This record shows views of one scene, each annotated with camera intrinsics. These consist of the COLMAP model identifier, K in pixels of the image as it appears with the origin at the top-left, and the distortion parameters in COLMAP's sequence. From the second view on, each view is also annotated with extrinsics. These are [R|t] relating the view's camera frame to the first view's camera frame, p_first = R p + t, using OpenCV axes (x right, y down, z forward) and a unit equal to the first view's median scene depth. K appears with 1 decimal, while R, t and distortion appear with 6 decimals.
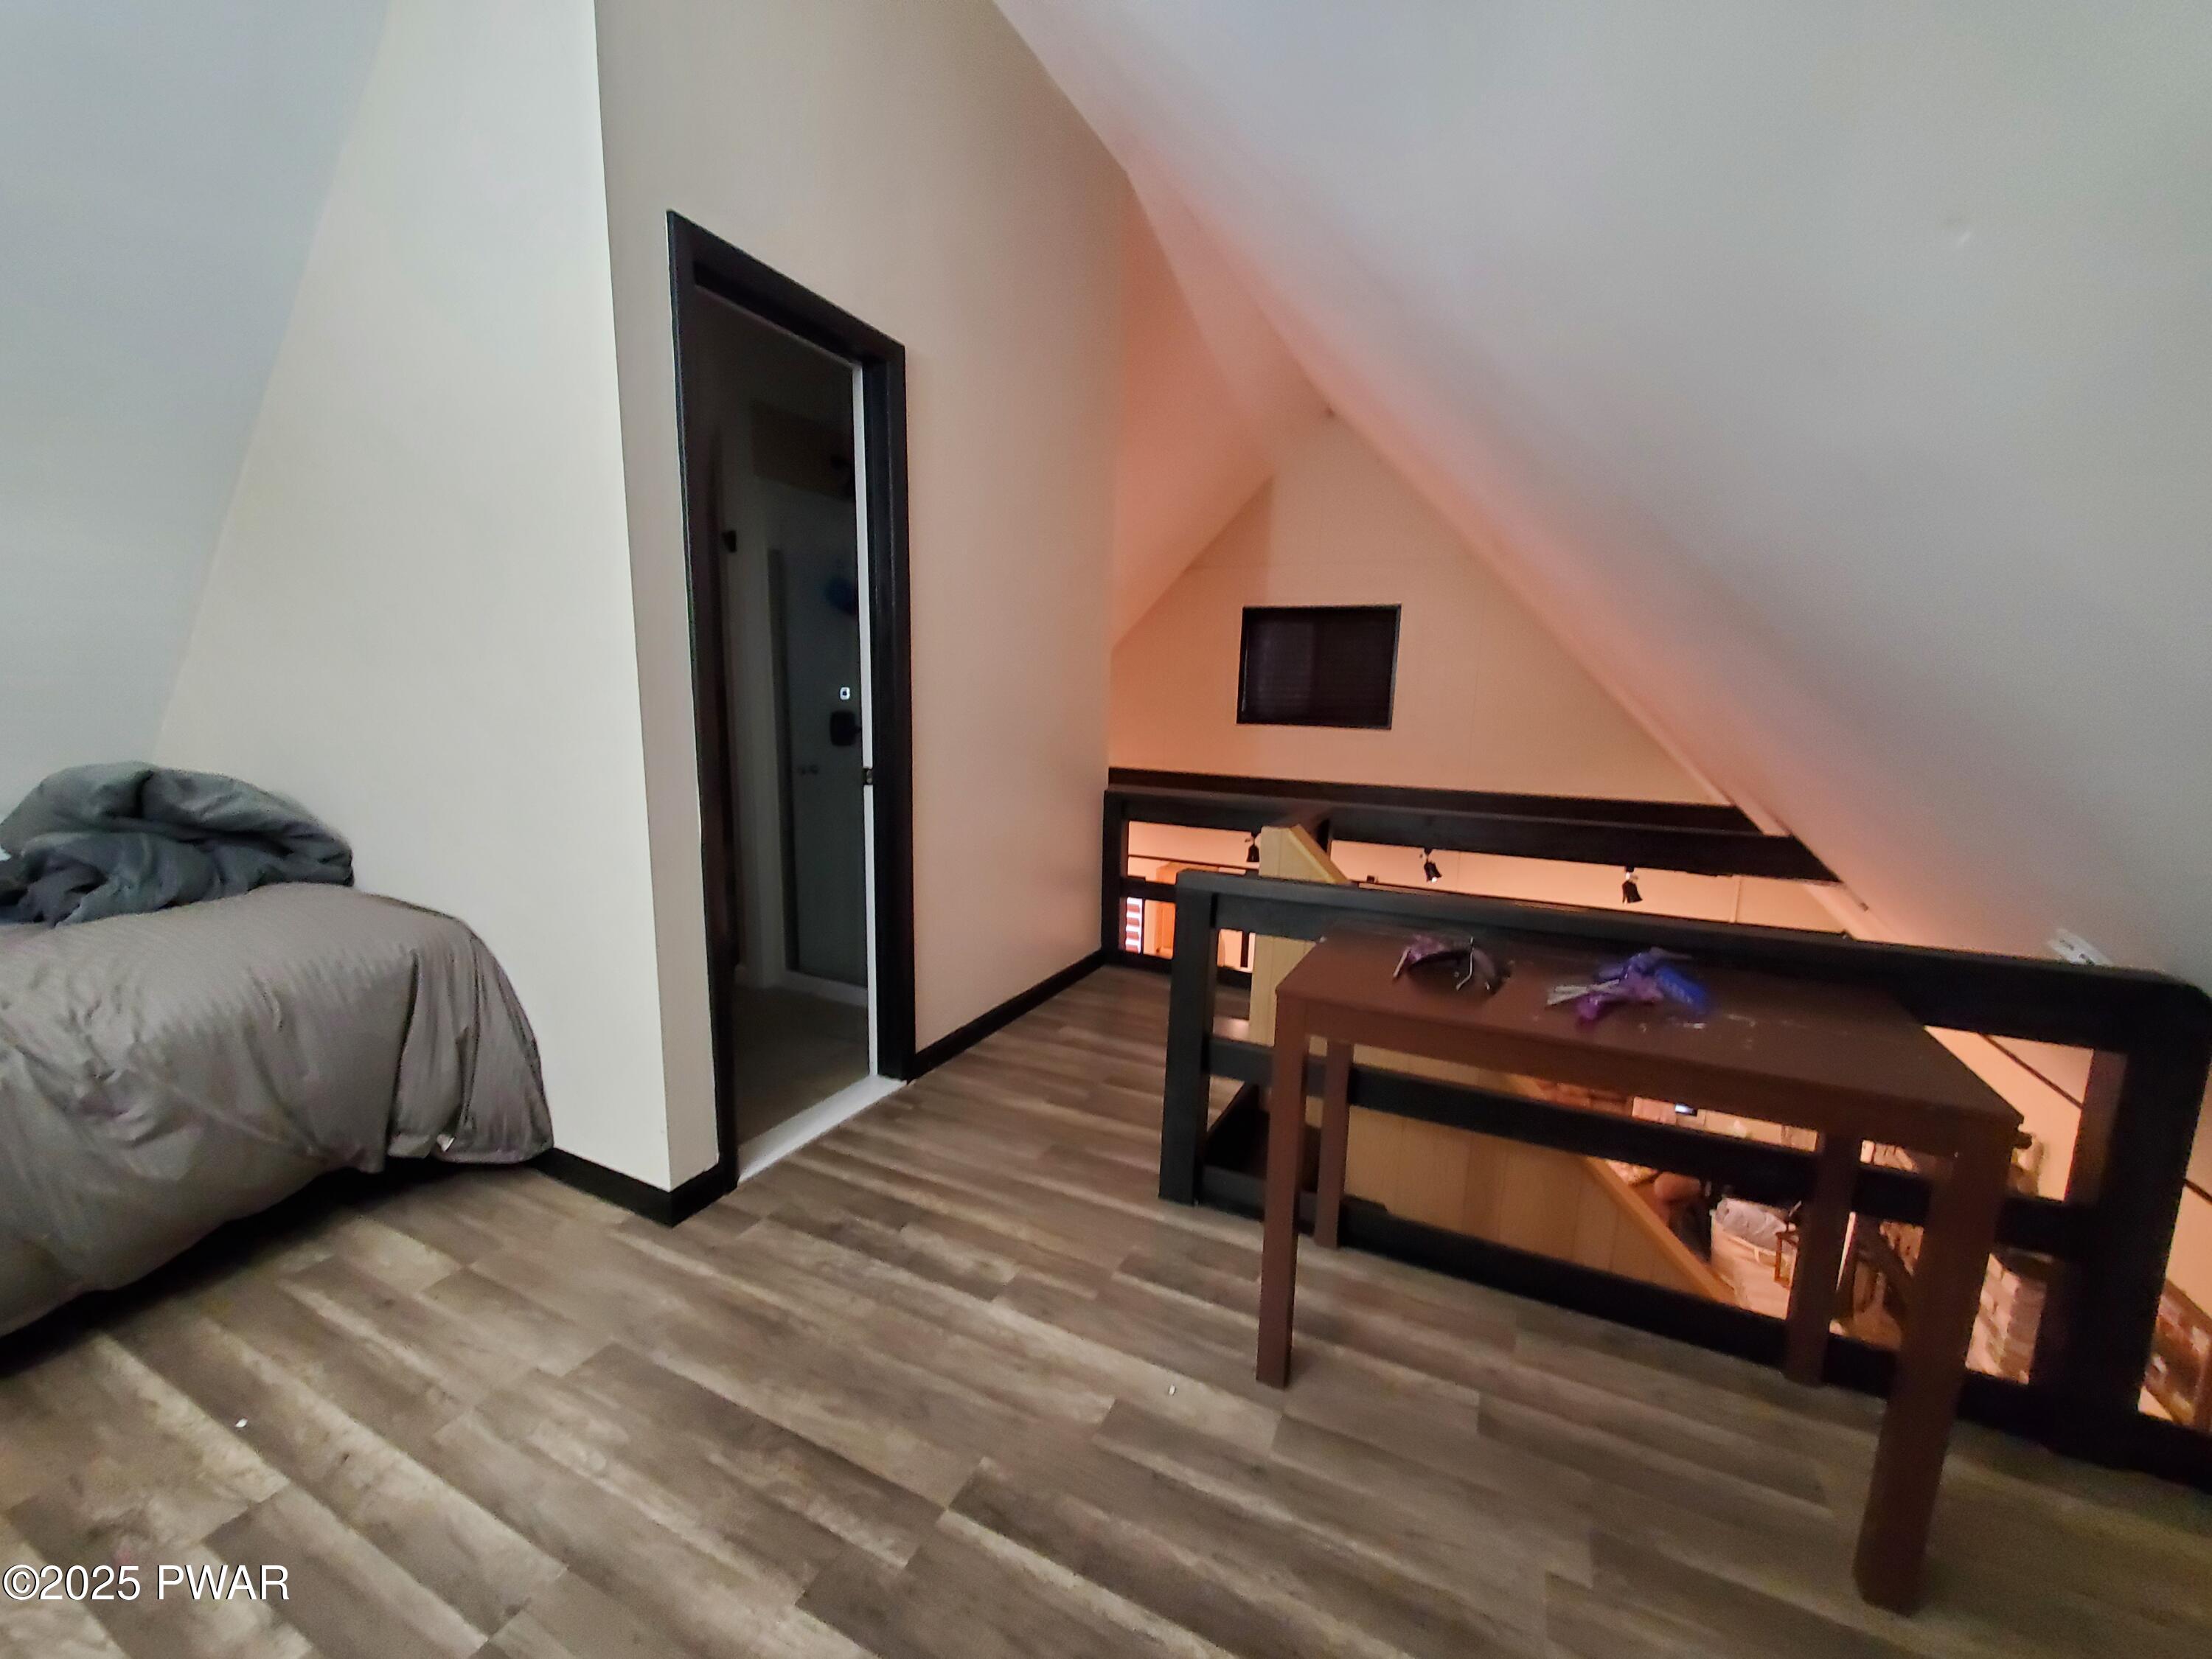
lens RADIAL K [[879.7, 0, 1106.9], [0, 879.7, 845.1], [0, 0, 1]] dist [0.009301, 0.000331]
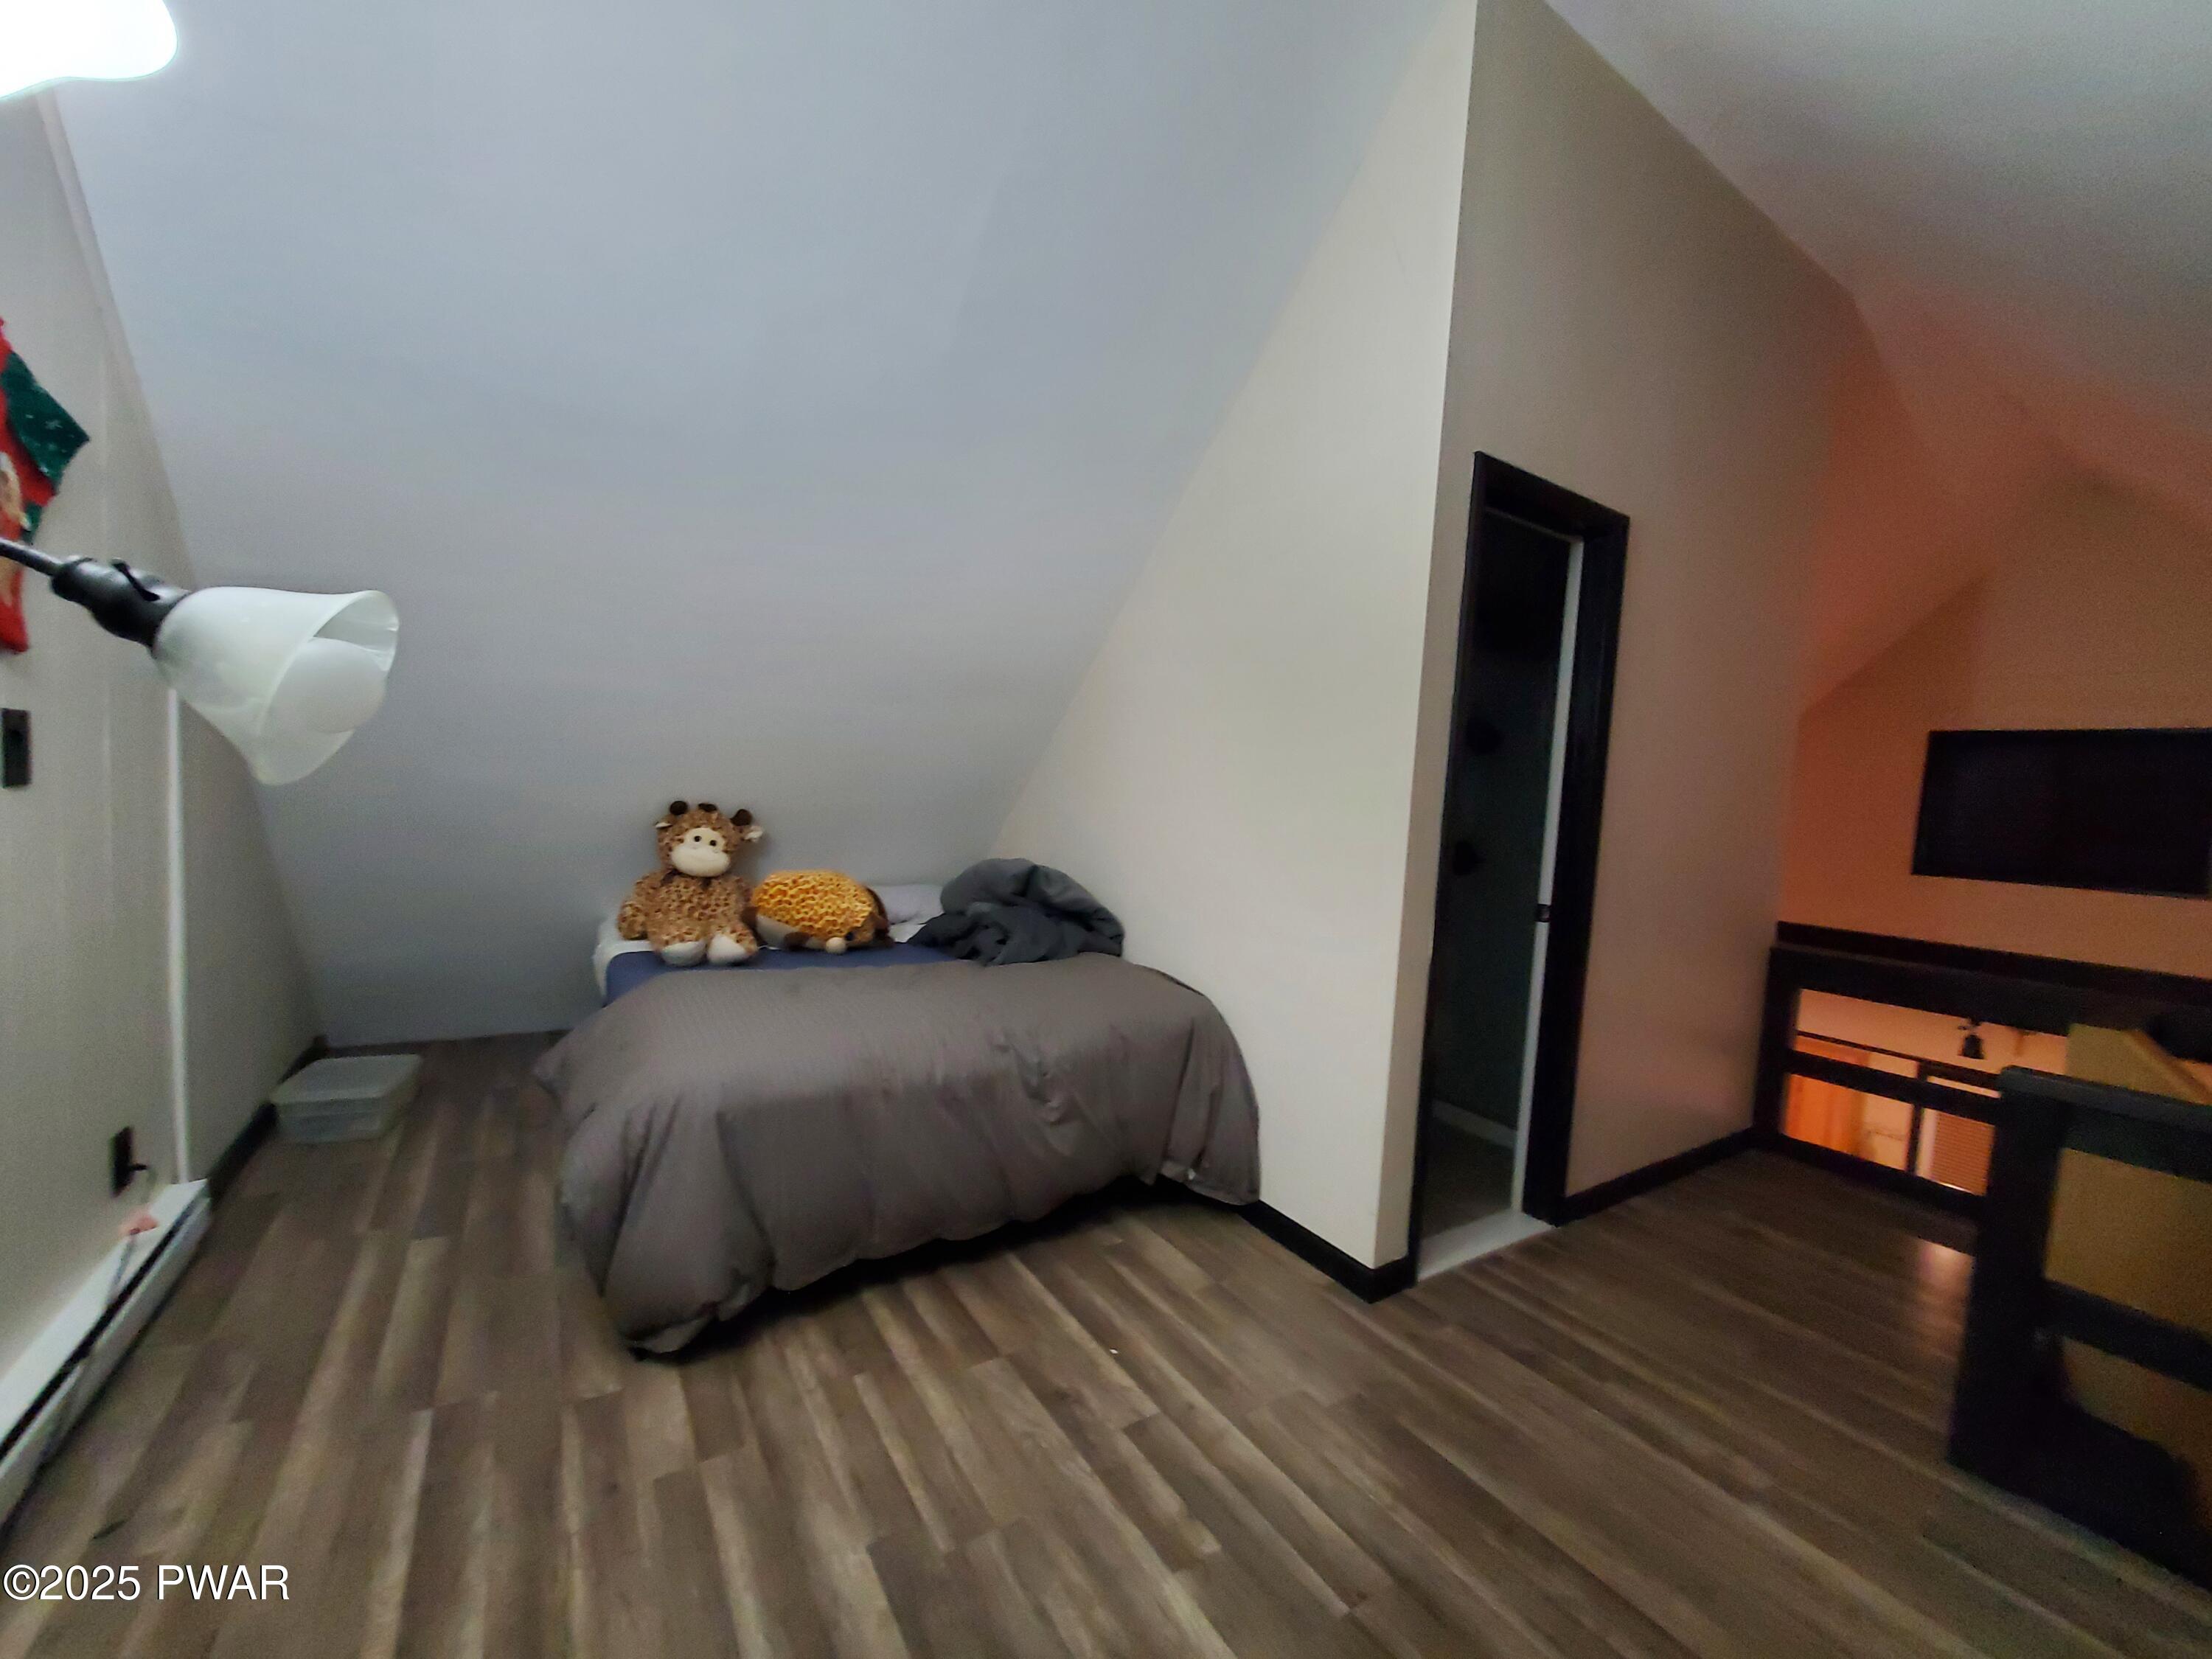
lens RADIAL K [[879.7, 0, 1106.9], [0, 879.7, 845.1], [0, 0, 1]] dist [0.009301, 0.000331]
pose [[0.857934, 0.057721, -0.510508, -0.236434], [-0.122794, 0.987907, -0.094663, 0.006017], [0.498870, 0.143902, 0.854646, -0.199938]]
